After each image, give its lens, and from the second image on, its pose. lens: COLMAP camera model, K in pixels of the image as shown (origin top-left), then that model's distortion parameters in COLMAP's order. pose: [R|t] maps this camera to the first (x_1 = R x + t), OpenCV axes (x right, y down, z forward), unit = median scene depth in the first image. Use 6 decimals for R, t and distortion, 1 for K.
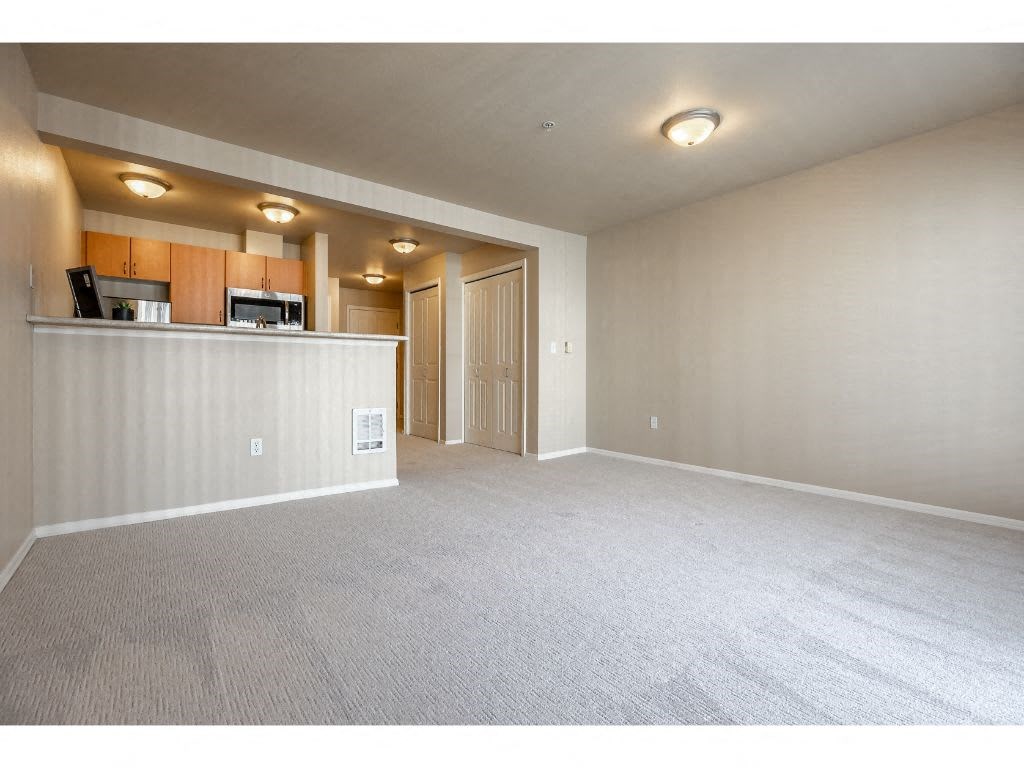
lens RADIAL K [[460.8, 0, 512.7], [0, 460.8, 361.4], [0, 0, 1]] dist [-0.001286, -0.013571]
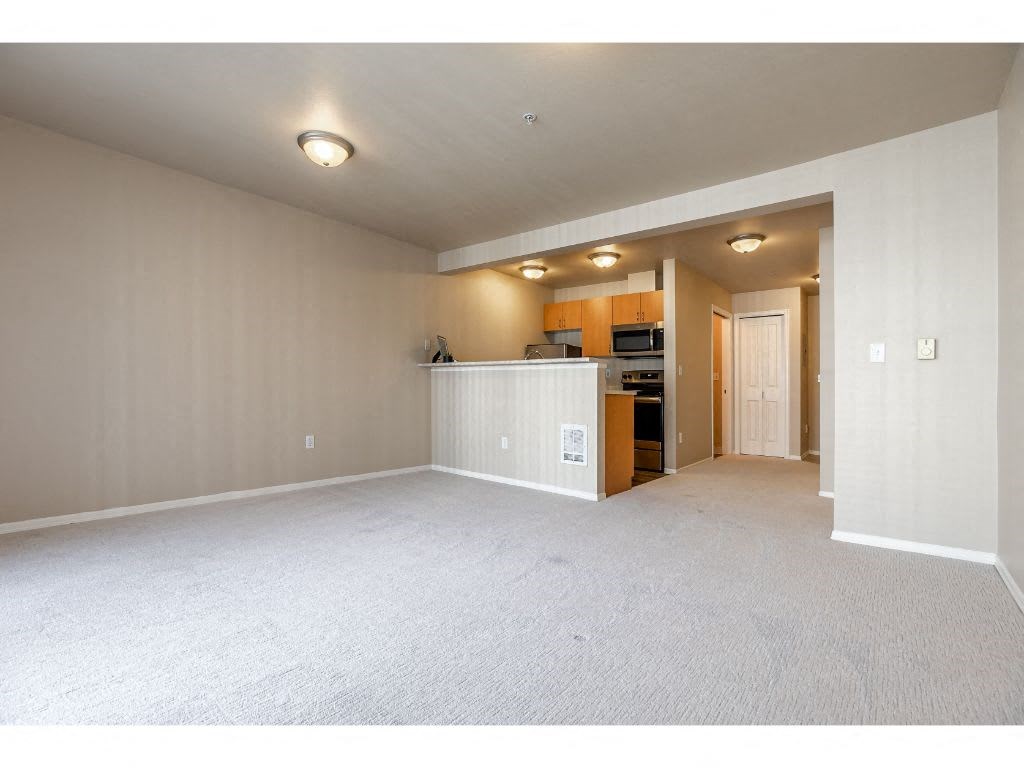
lens RADIAL K [[472.1, 0, 512.0], [0, 472.1, 384.0], [0, 0, 1]] dist [-0.001174, -0.014514]
pose [[0.213247, -0.016493, -0.976859, 0.768215], [0.006450, 0.999859, -0.015473, 0.021003], [0.976977, -0.003001, 0.213324, 0.602486]]
